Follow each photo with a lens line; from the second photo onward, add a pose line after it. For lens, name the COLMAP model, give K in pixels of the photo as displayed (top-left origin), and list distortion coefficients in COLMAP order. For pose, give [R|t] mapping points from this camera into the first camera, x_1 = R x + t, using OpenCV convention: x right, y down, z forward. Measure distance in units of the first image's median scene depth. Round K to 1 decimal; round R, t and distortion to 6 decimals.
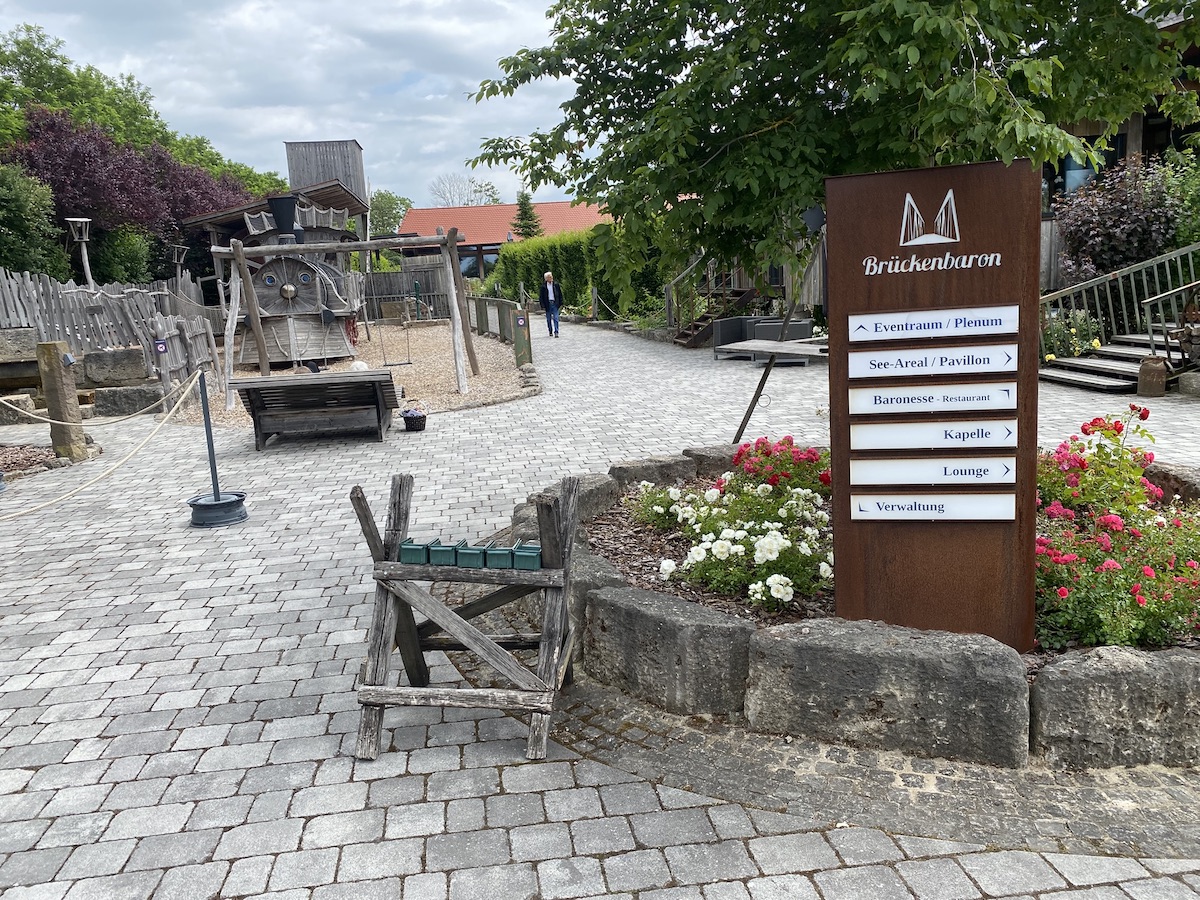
lens RADIAL K [[920.6, 0, 618.6], [0, 920.6, 476.9], [0, 0, 1]] dist [0.048585, -0.005625]
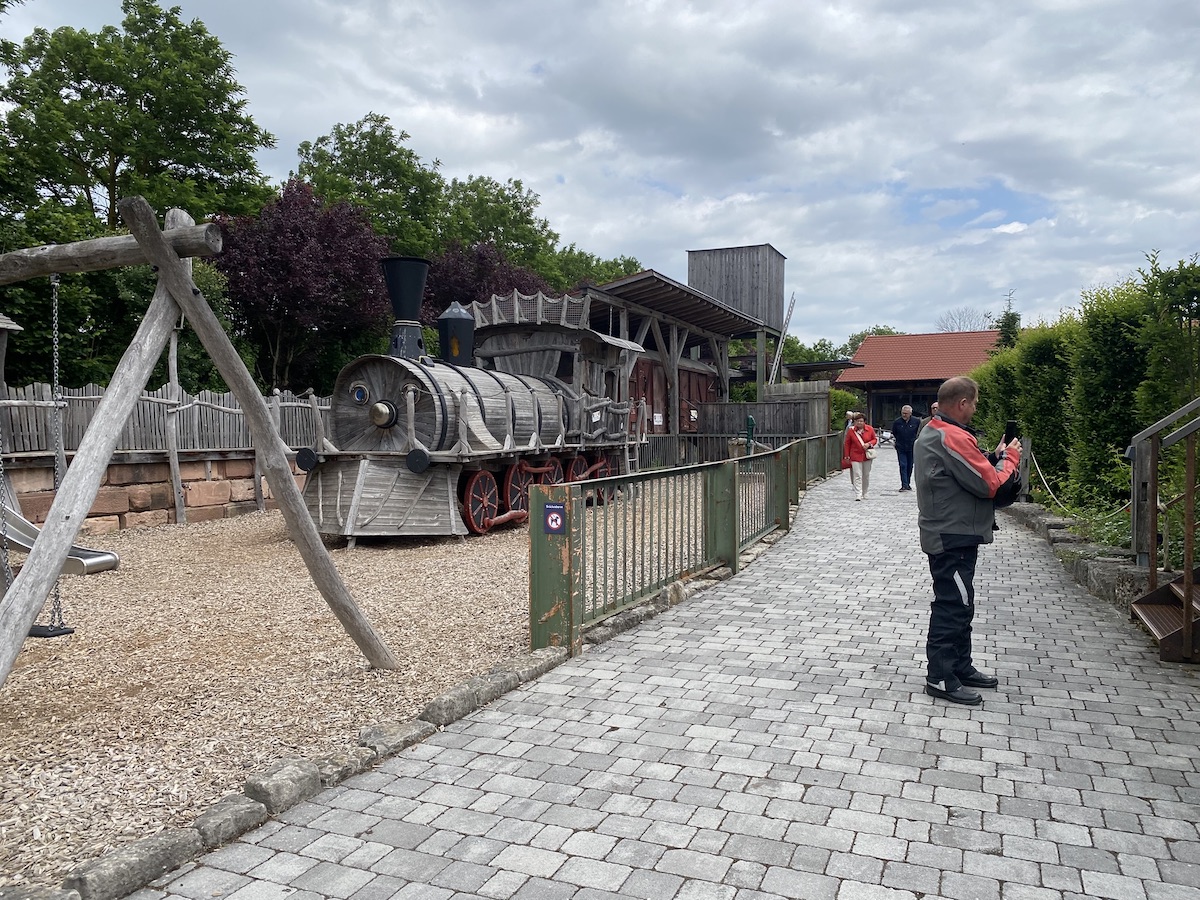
lens RADIAL K [[920.6, 0, 618.6], [0, 920.6, 476.9], [0, 0, 1]] dist [0.048585, -0.005625]
pose [[0.843130, 0.086771, -0.530662, 0.062828], [-0.168605, 0.979785, -0.107676, -0.106736], [0.510591, 0.180257, 0.840716, 0.513381]]
